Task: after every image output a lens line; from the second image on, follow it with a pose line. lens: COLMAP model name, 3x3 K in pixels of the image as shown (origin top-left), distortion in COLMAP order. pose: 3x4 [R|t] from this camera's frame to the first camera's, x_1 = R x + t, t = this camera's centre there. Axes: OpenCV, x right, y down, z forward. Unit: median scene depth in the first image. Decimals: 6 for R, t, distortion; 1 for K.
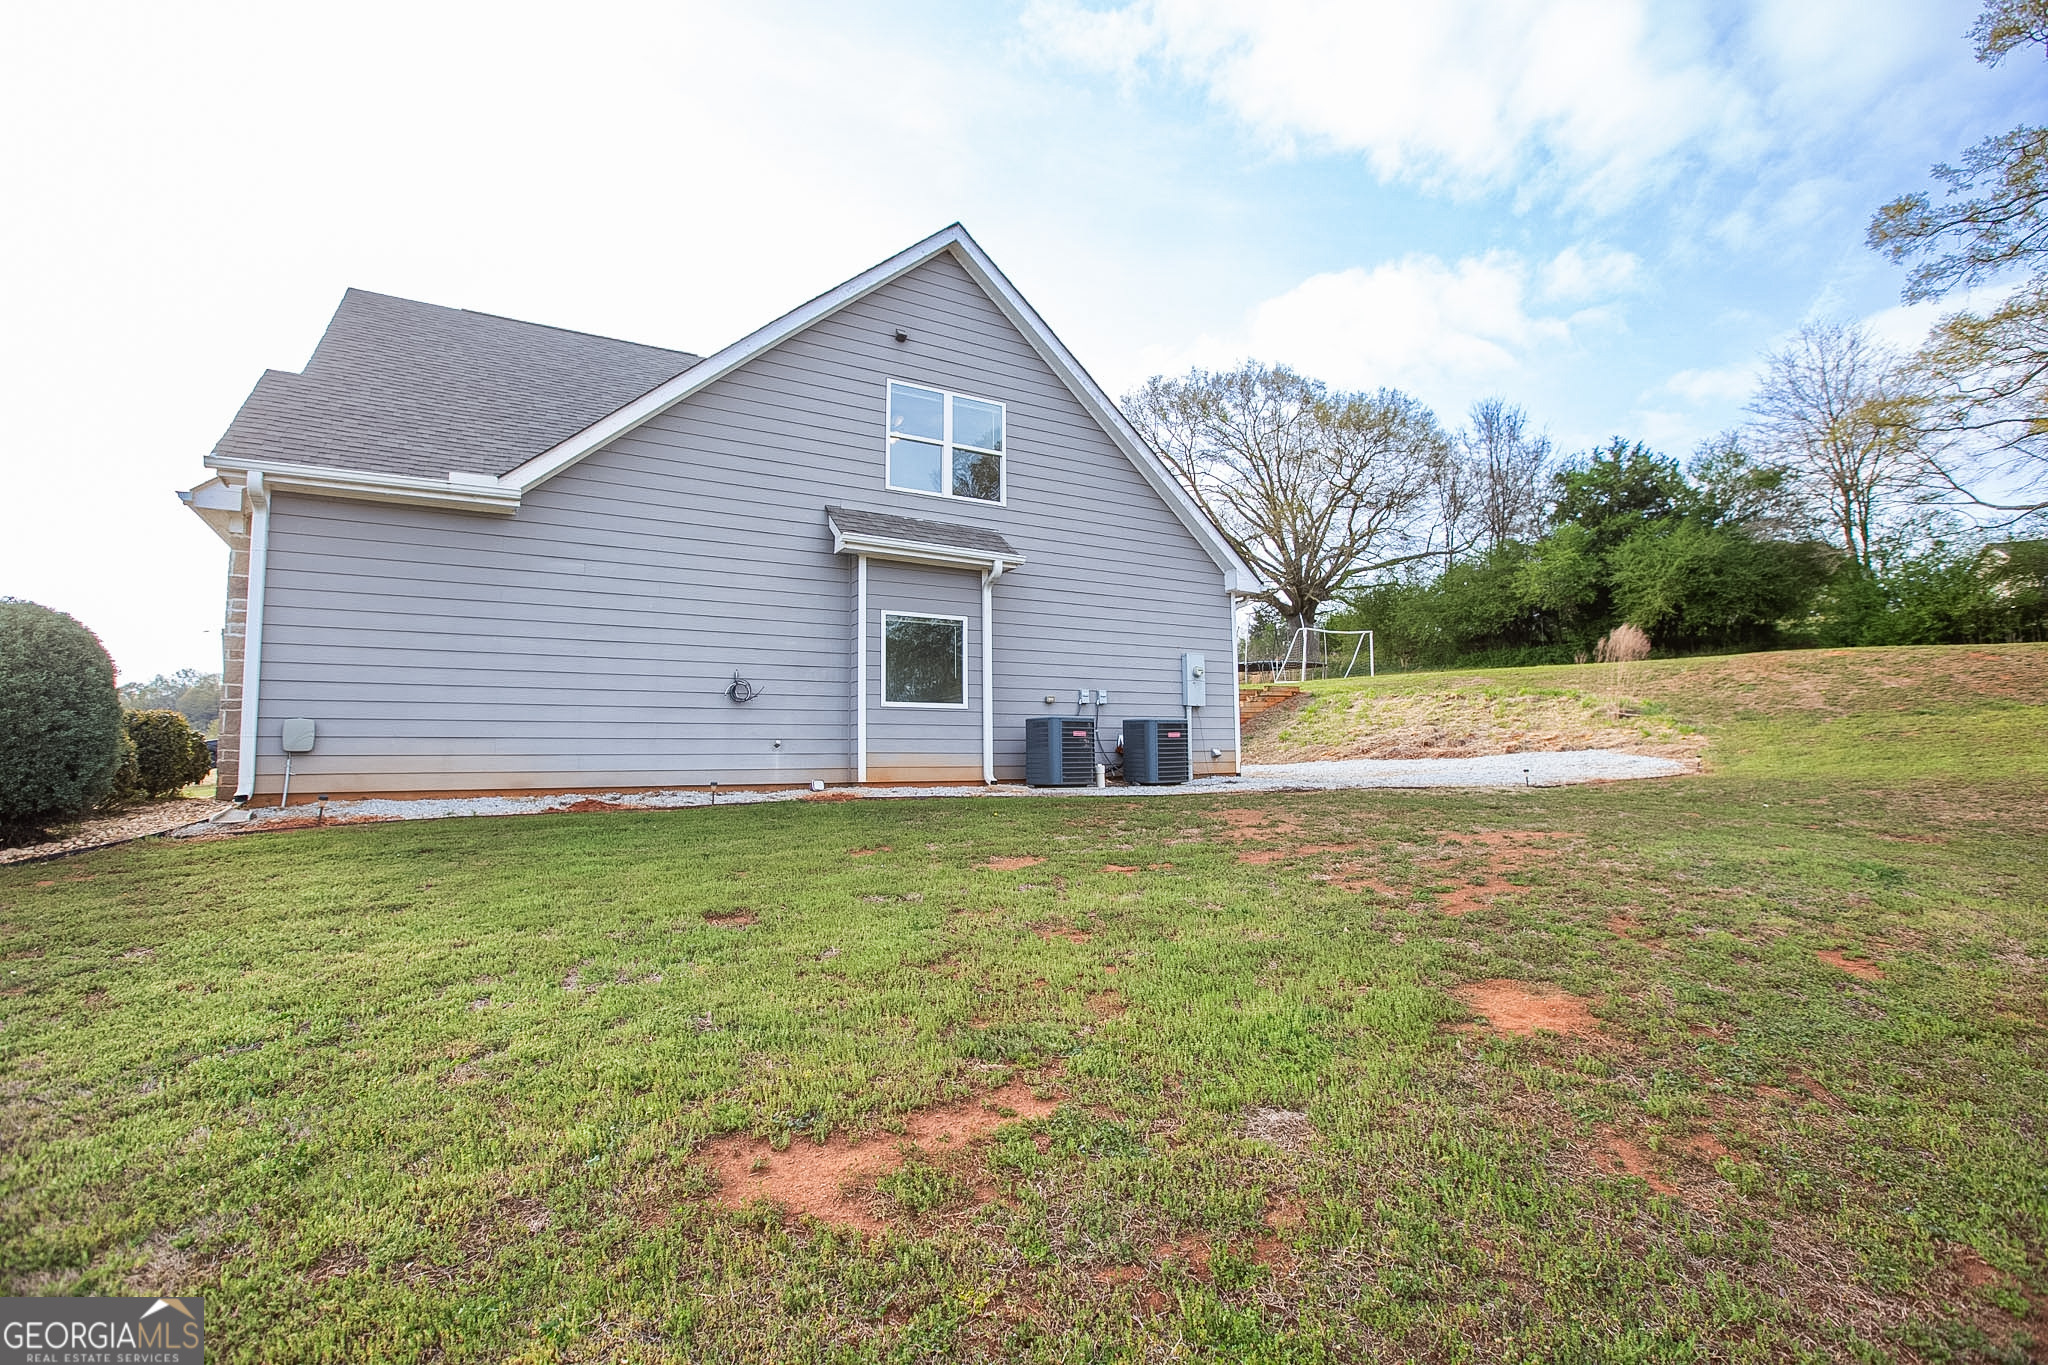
lens RADIAL K [[916.7, 0, 1027.5], [0, 916.7, 686.4], [0, 0, 1]] dist [-0.004190, -0.000451]
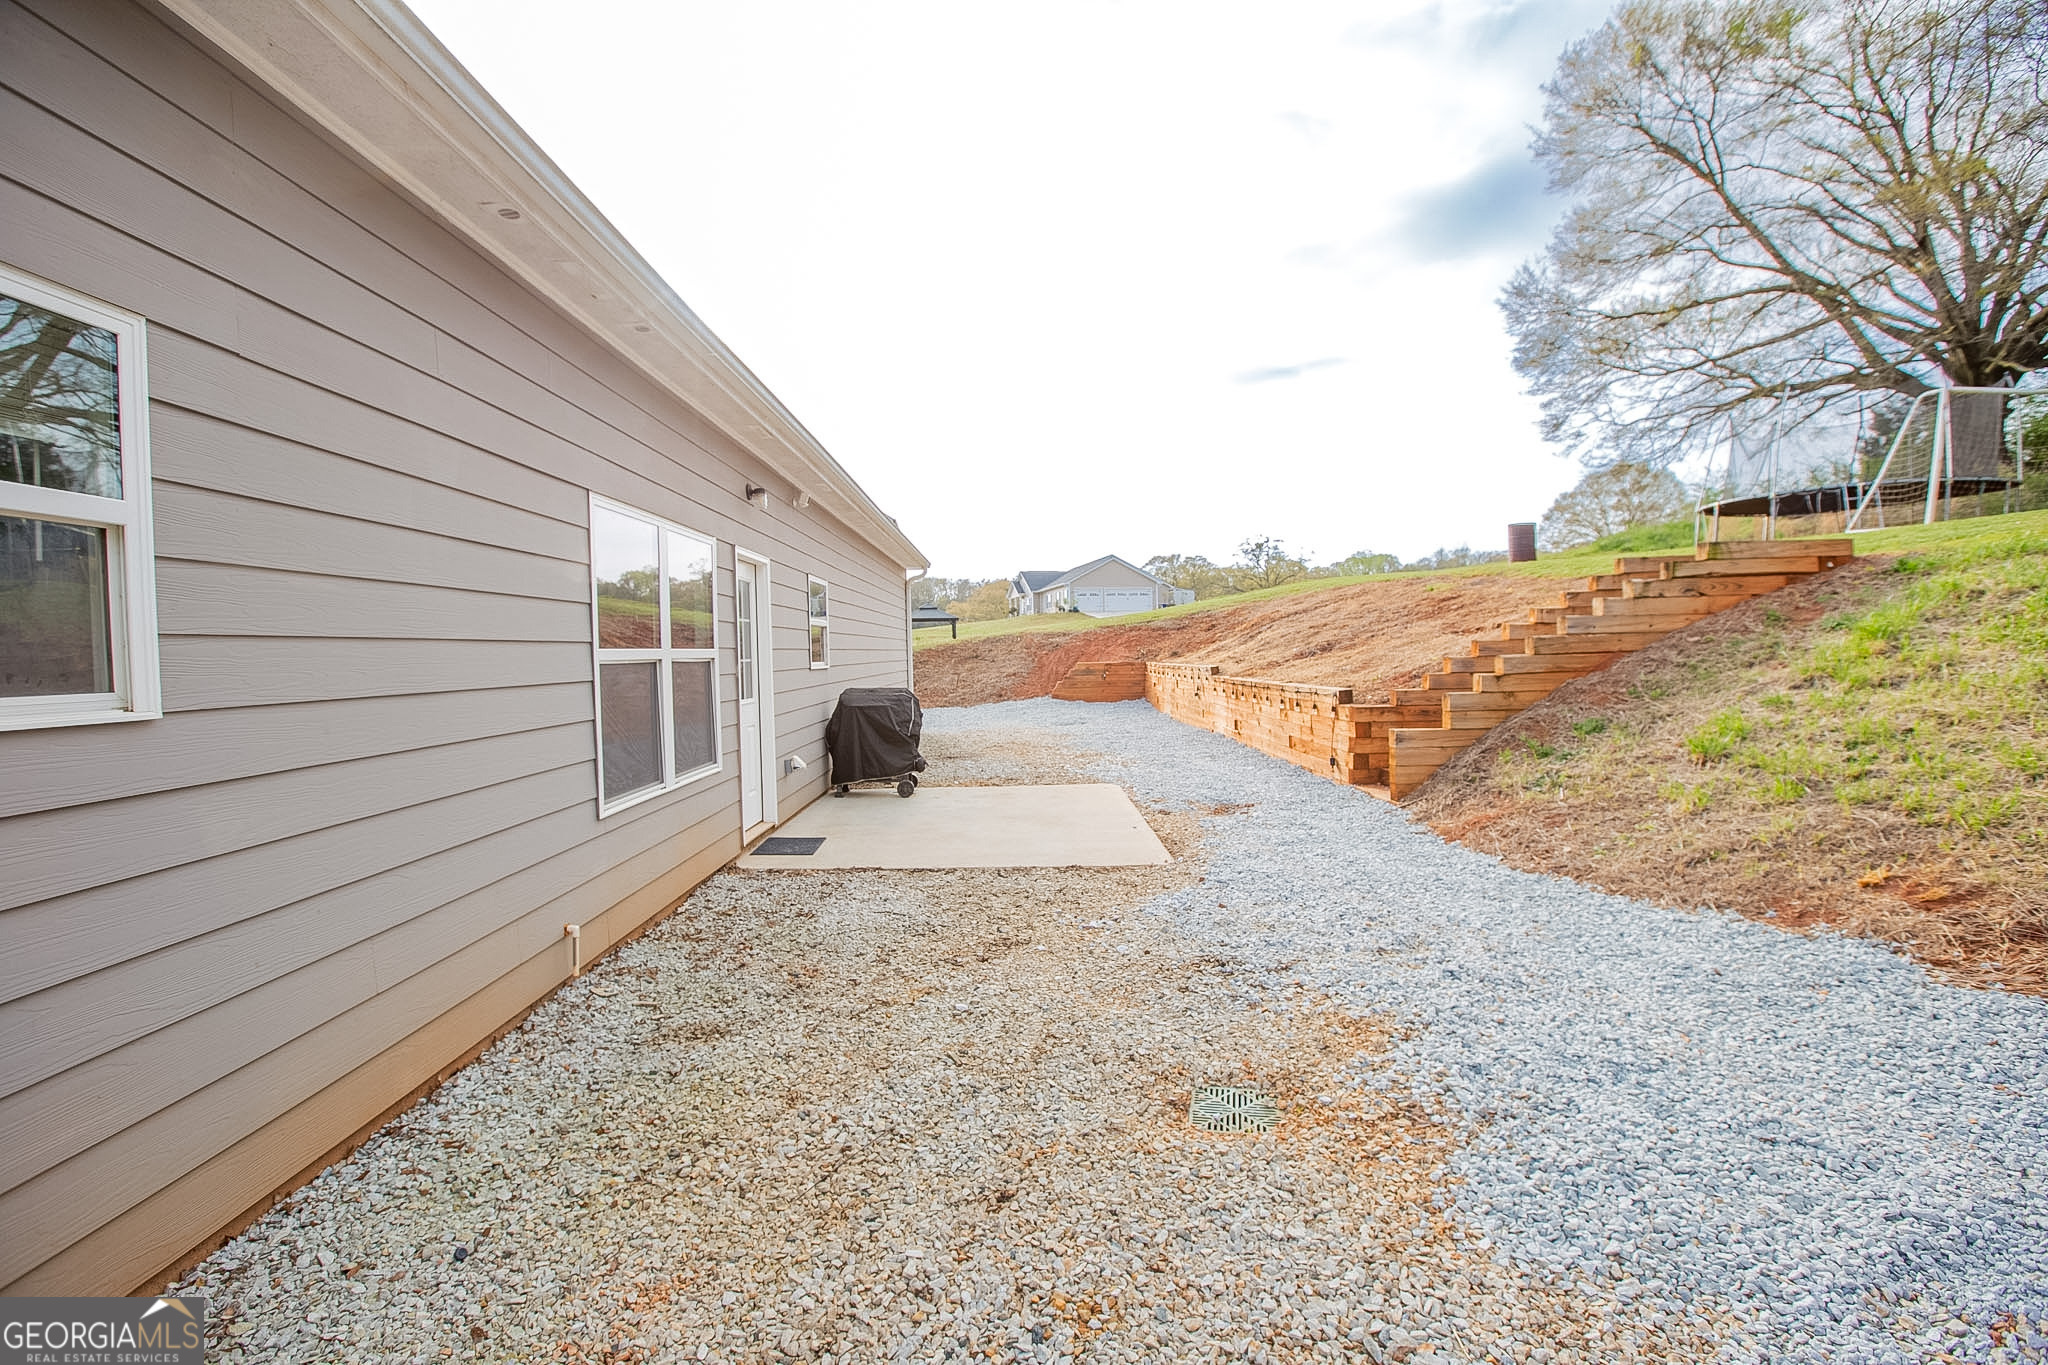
lens RADIAL K [[916.7, 0, 1018.1], [0, 916.7, 674.5], [0, 0, 1]] dist [-0.004190, -0.000451]
pose [[0.863406, 0.006704, -0.504465, 0.084854], [0.049322, 0.994000, 0.097624, 0.000742], [0.502093, -0.109171, 0.857895, 0.242633]]
